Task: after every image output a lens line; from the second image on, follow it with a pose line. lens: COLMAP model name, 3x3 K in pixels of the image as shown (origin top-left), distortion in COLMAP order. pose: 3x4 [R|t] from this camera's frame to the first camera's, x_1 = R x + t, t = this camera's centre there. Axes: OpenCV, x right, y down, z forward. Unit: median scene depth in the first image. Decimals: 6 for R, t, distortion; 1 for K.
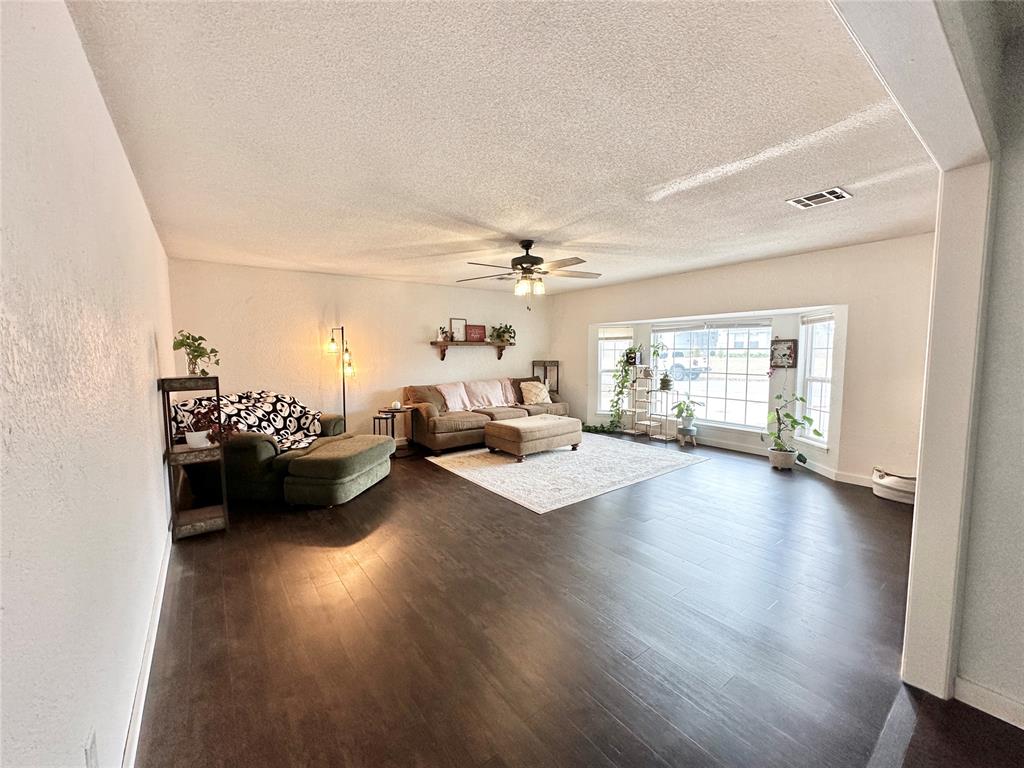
lens RADIAL K [[409.2, 0, 511.1], [0, 409.2, 382.9], [0, 0, 1]] dist [-0.002219, 0.000037]
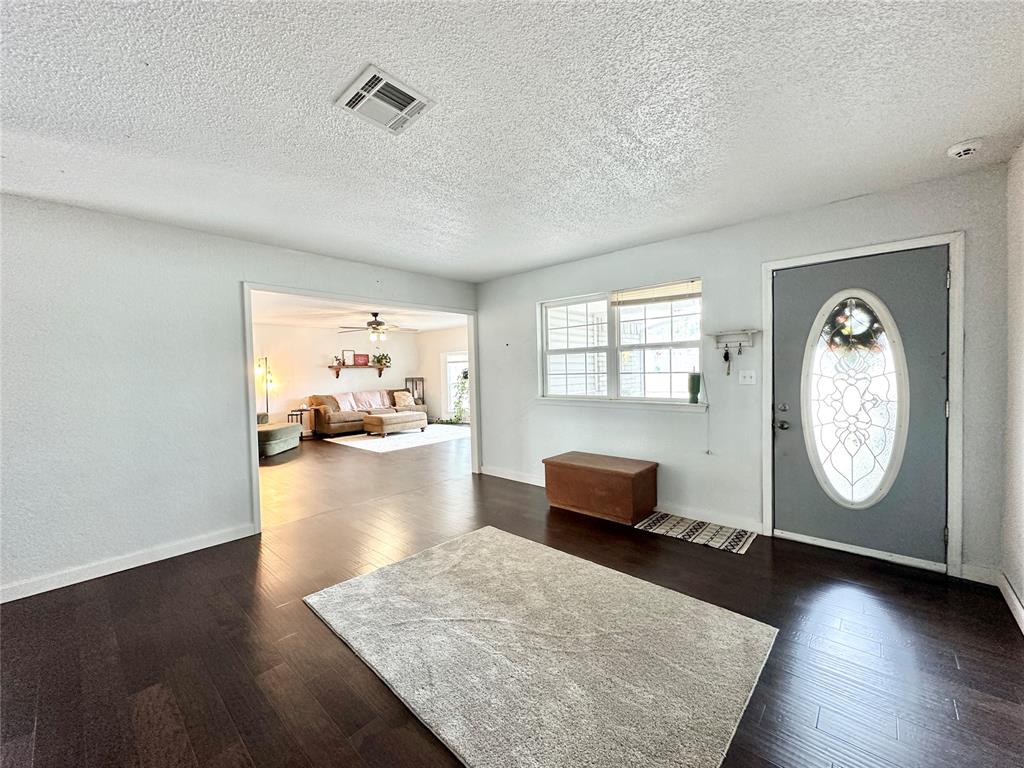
lens RADIAL K [[409.2, 0, 511.1], [0, 409.2, 382.9], [0, 0, 1]] dist [-0.002219, 0.000037]
pose [[0.983192, -0.021888, 0.181258, 0.183034], [0.031094, 0.998358, -0.048101, 0.052662], [-0.179907, 0.052928, 0.982259, -0.573130]]
